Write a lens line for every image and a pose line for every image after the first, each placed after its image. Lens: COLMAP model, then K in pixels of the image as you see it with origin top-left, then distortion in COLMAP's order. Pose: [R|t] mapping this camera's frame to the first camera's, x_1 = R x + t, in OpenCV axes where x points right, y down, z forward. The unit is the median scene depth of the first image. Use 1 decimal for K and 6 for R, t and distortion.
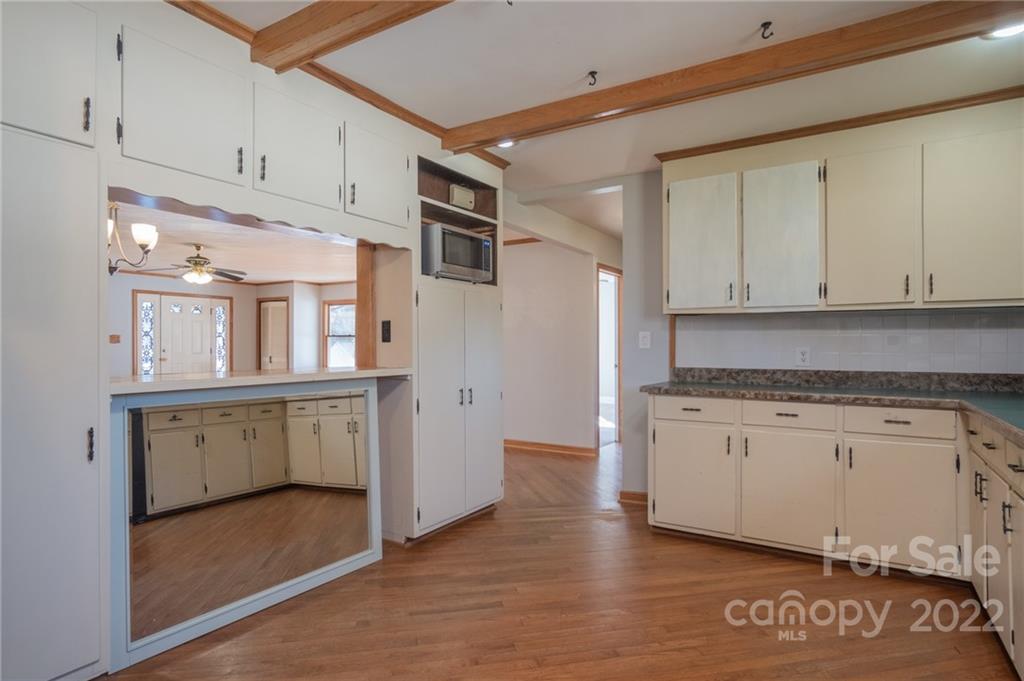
lens RADIAL K [[543.7, 0, 504.1], [0, 543.7, 344.8], [0, 0, 1]] dist [-0.003966, 0.000430]
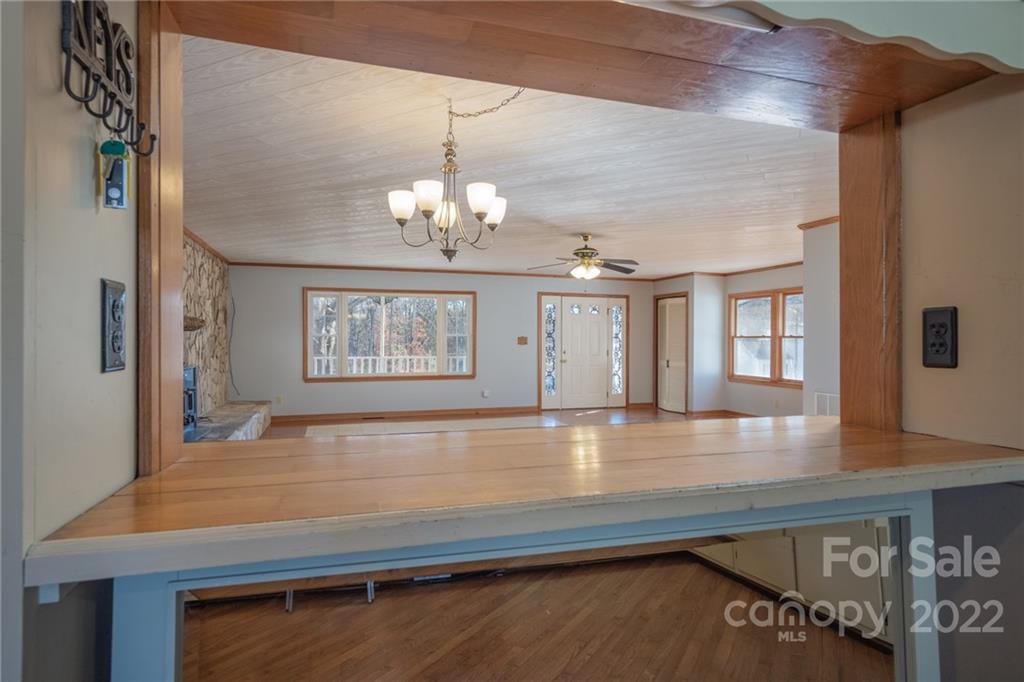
lens RADIAL K [[543.7, 0, 502.4], [0, 543.7, 343.2], [0, 0, 1]] dist [-0.003966, 0.000430]
pose [[0.759049, 0.006159, -0.651004, -0.084215], [-0.007123, 0.999974, 0.001155, -0.008078], [0.650994, 0.003760, 0.759073, 0.220939]]
